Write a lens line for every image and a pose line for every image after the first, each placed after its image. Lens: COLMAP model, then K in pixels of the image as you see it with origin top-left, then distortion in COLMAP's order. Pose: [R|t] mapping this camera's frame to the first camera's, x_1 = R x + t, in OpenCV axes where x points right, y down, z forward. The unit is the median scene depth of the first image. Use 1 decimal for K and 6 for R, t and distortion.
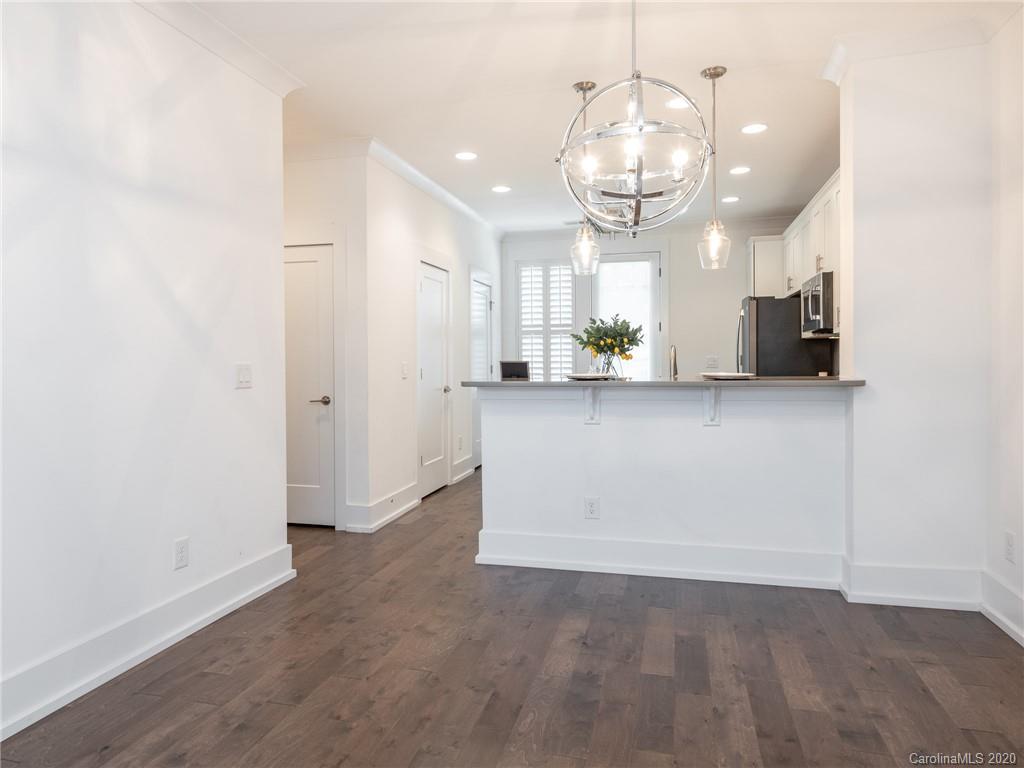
lens RADIAL K [[644.4, 0, 501.9], [0, 644.4, 382.8], [0, 0, 1]] dist [-0.002857, 0.001227]
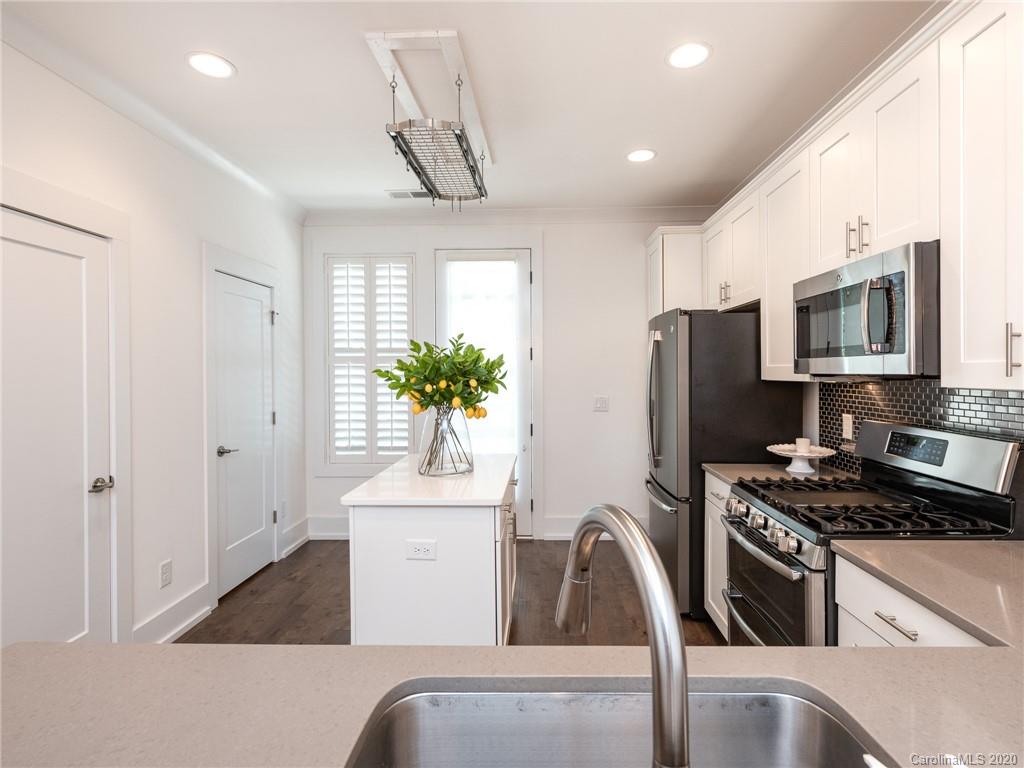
lens RADIAL K [[521.1, 0, 517.7], [0, 521.1, 381.3], [0, 0, 1]] dist [0.003016, -0.006922]
pose [[0.974586, -0.001574, 0.224006, 0.129346], [0.005820, 0.999816, -0.018295, -0.058640], [-0.223936, 0.019134, 0.974416, 0.562978]]
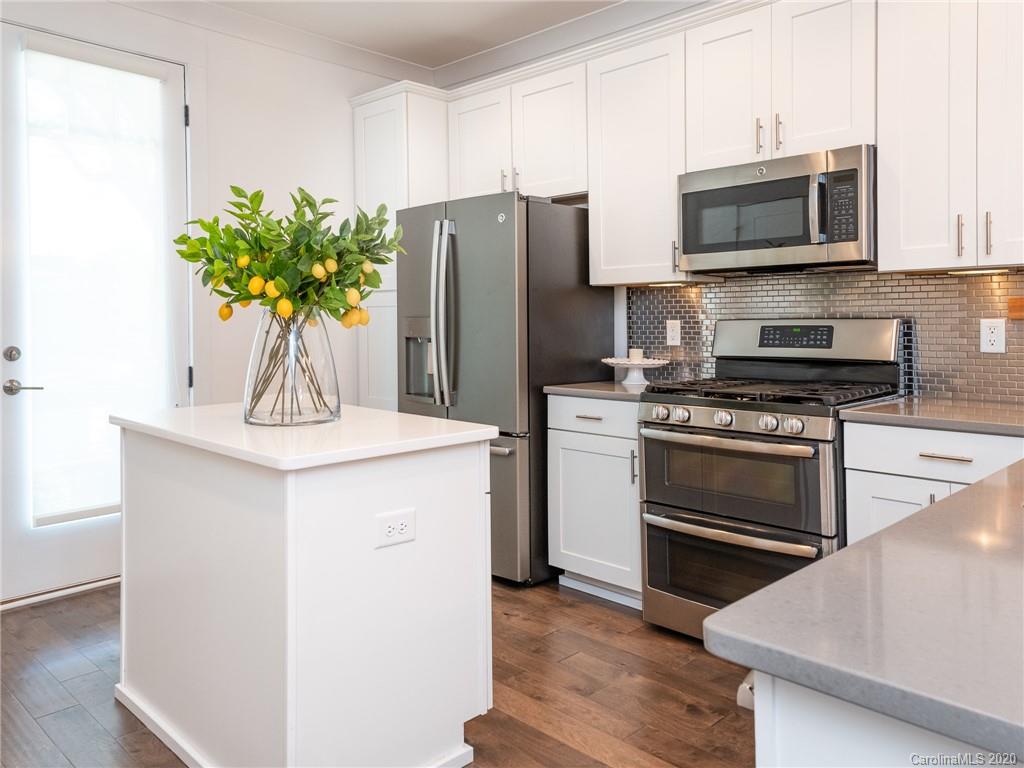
lens RADIAL K [[763.4, 0, 507.0], [0, 763.4, 346.3], [0, 0, 1]] dist [0.037096, 0.002708]
pose [[0.507683, -0.024777, 0.861187, -0.105031], [0.031006, 0.999464, 0.010477, -0.027192], [-0.860986, 0.021383, 0.508180, 0.726226]]
